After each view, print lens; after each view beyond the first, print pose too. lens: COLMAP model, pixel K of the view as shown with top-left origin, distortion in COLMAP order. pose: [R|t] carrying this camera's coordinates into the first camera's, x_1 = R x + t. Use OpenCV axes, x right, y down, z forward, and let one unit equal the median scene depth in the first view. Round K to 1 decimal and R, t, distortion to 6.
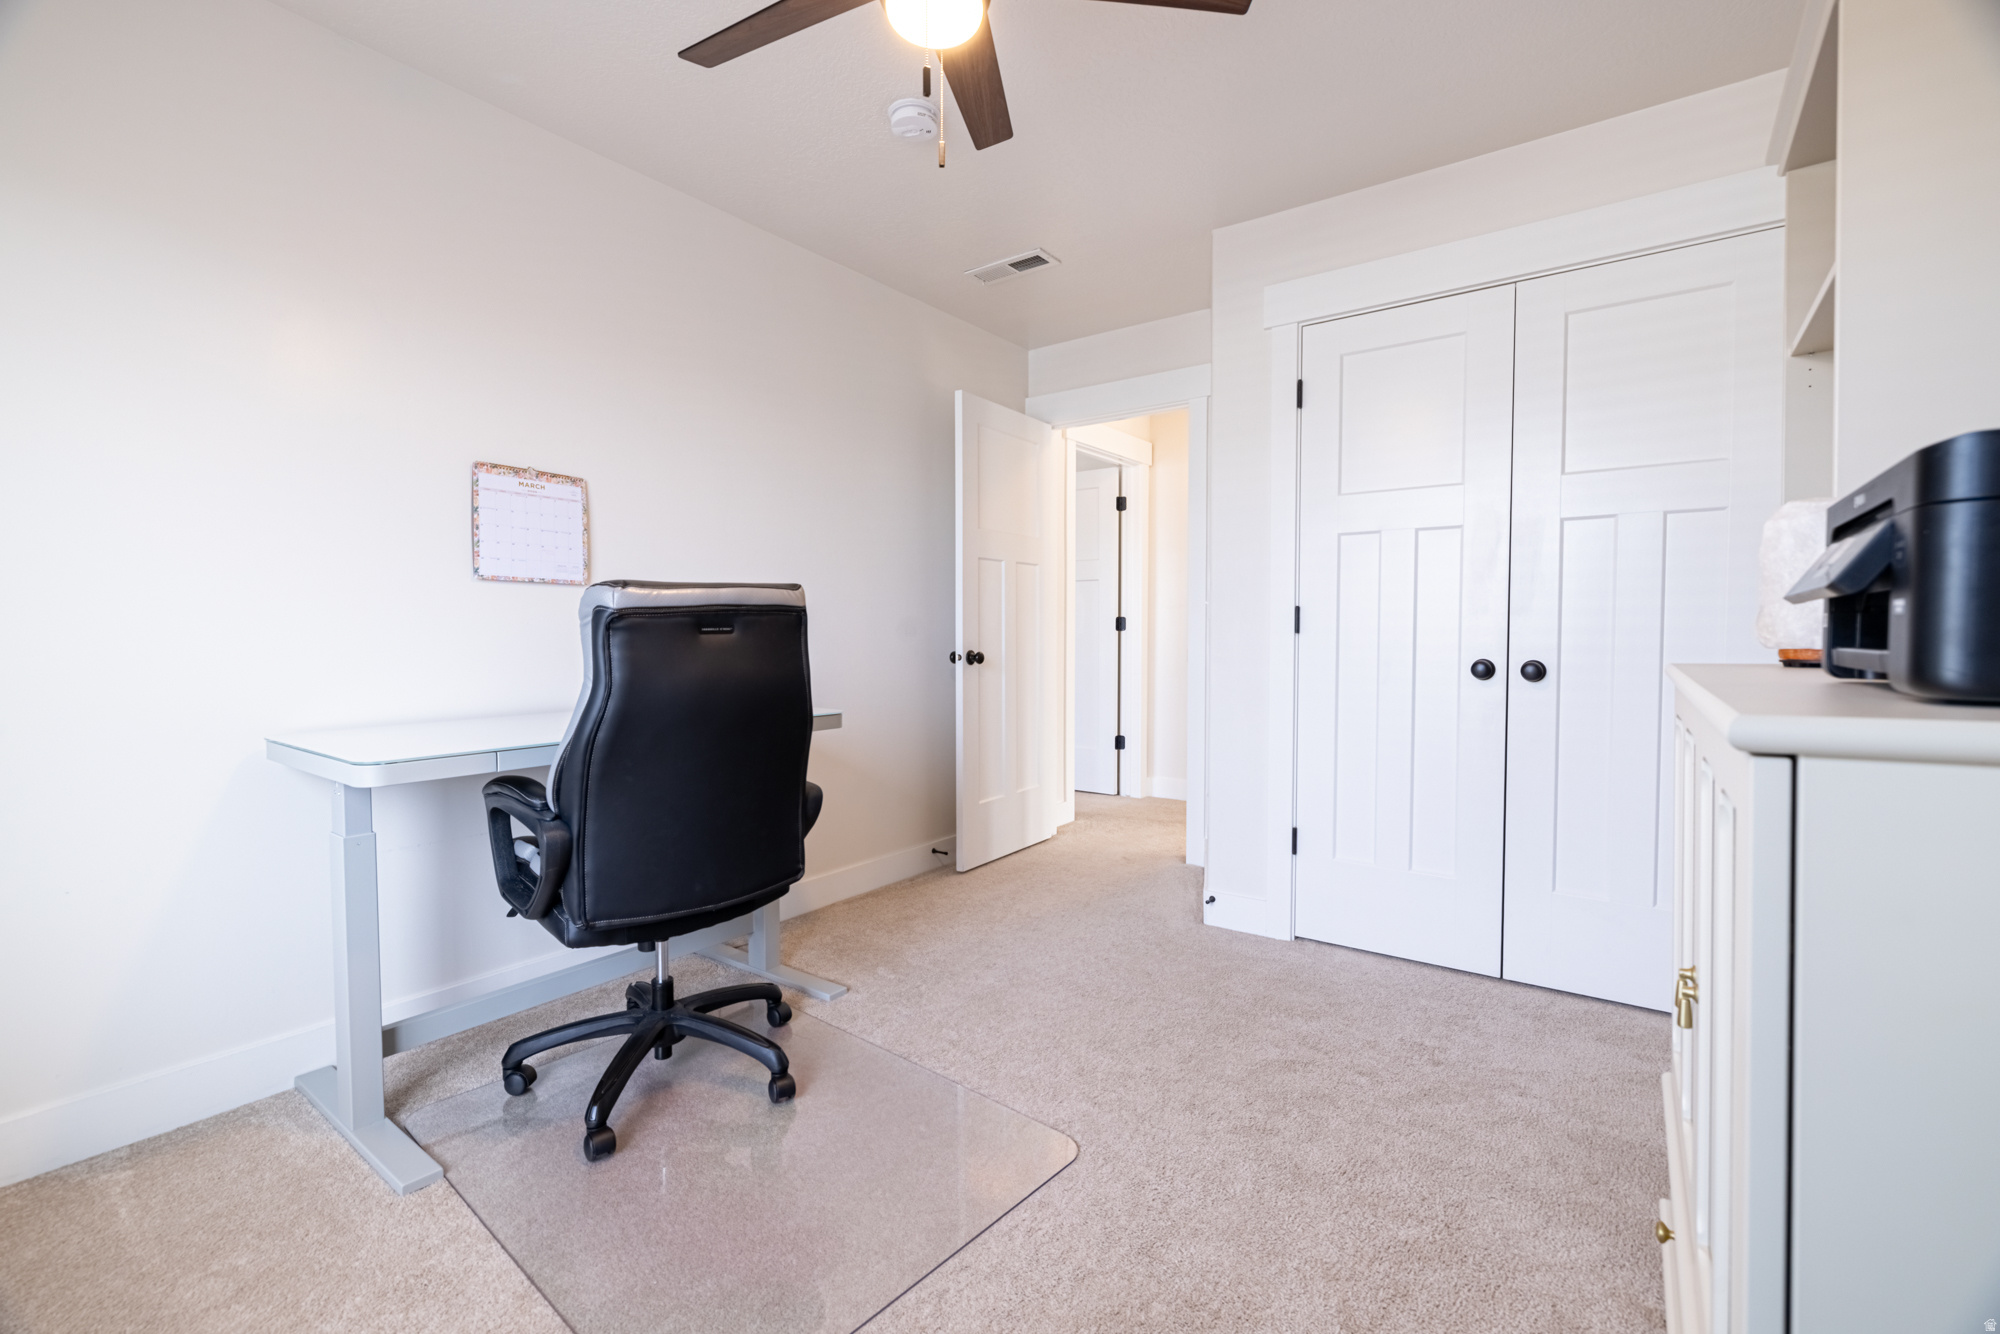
lens RADIAL K [[865.4, 0, 998.0], [0, 865.4, 669.8], [0, 0, 1]] dist [0.000080, 0.000160]
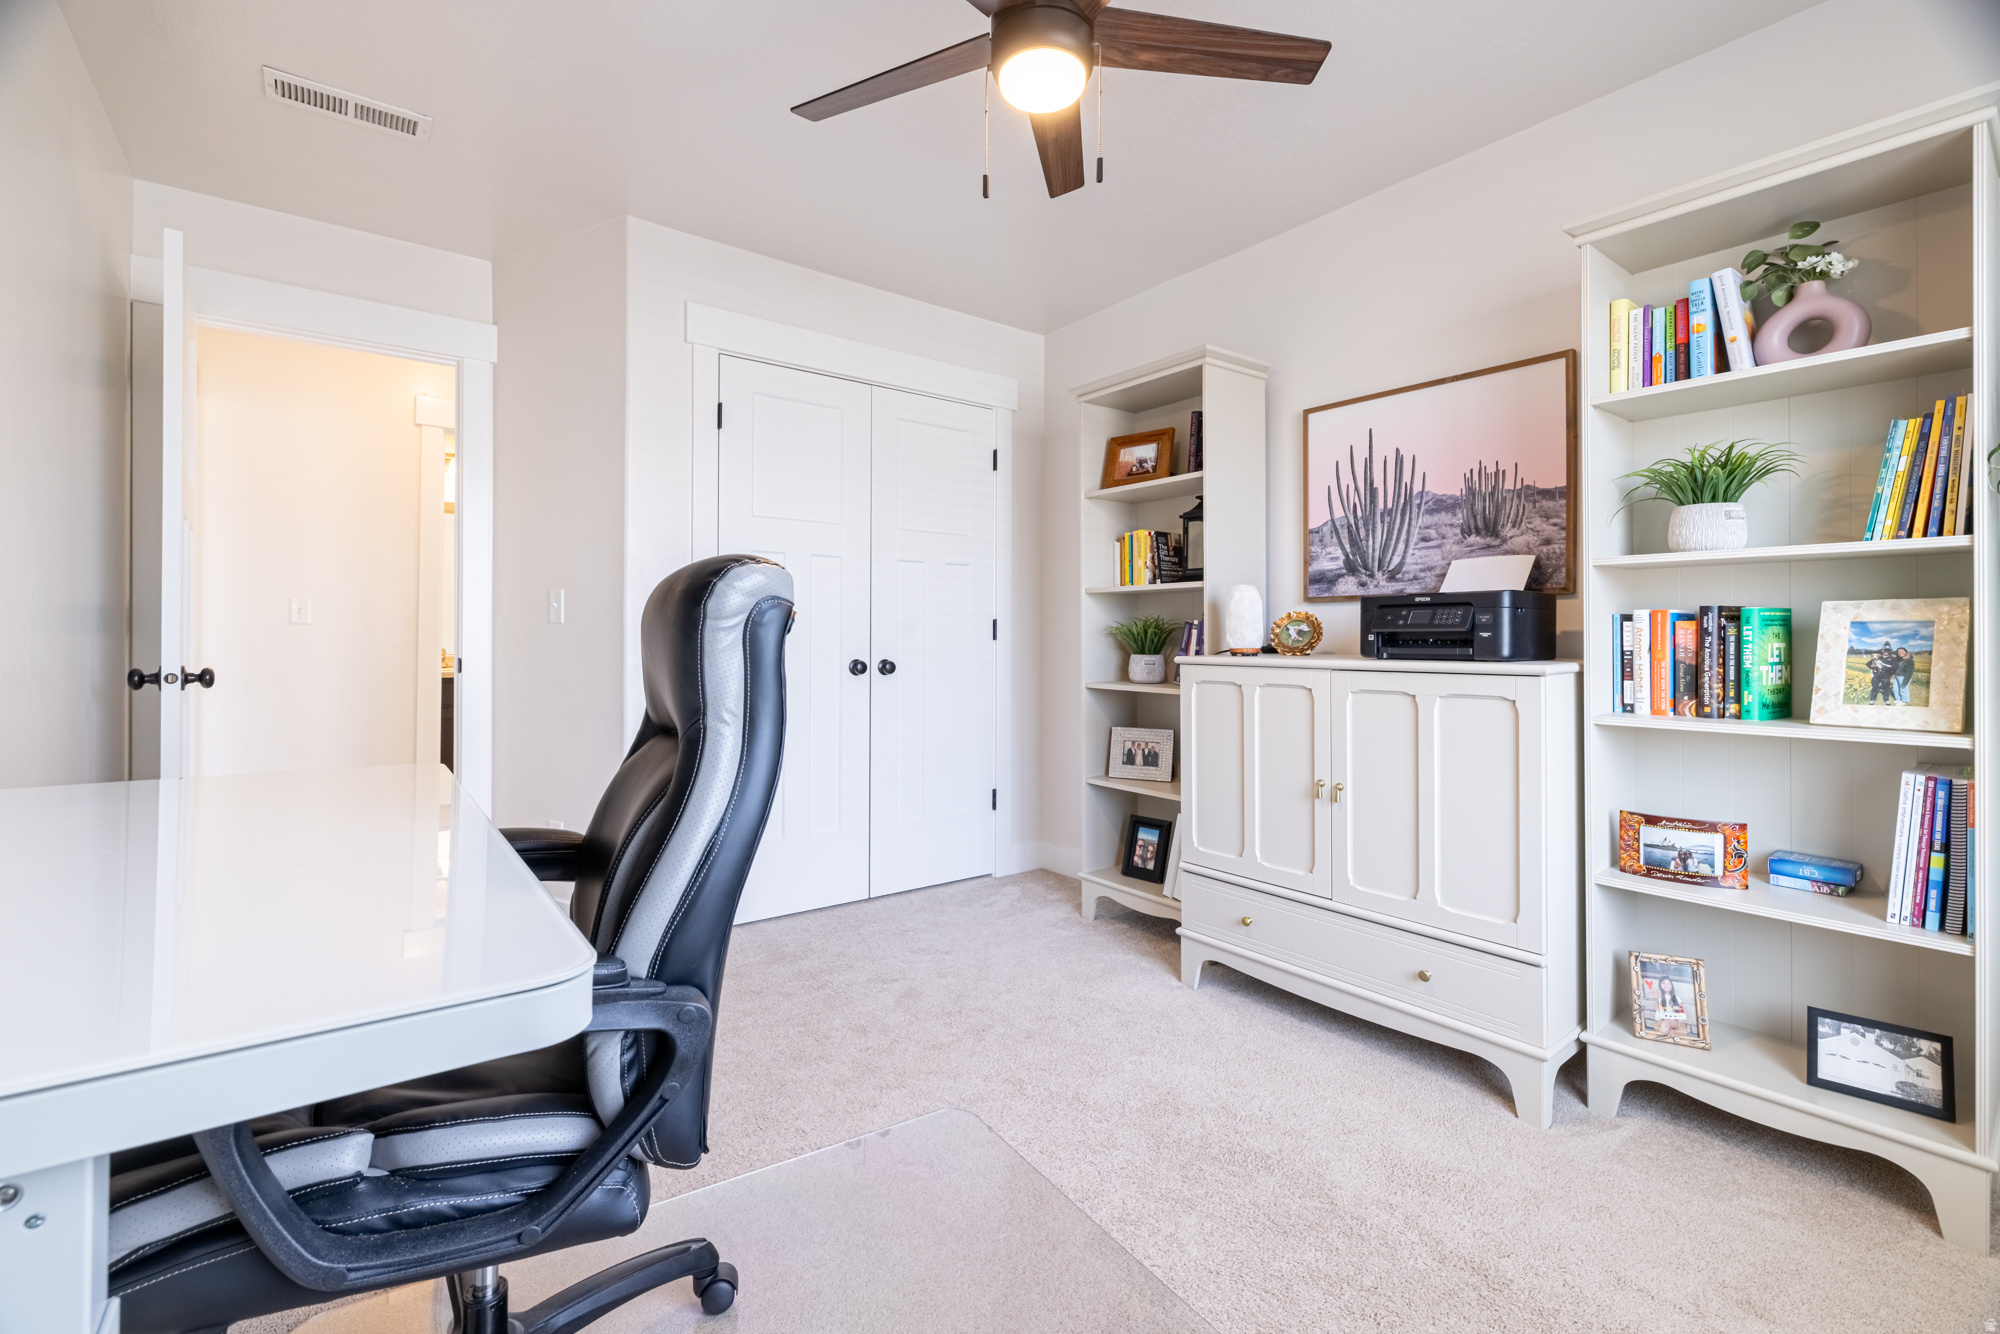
lens RADIAL K [[873.7, 0, 994.6], [0, 873.7, 641.7], [0, 0, 1]] dist [-0.000010, 0.000000]
pose [[0.265051, -0.005050, 0.964221, -0.680032], [0.038531, 0.999243, -0.005358, -0.024812], [-0.963464, 0.038572, 0.265045, 0.448417]]
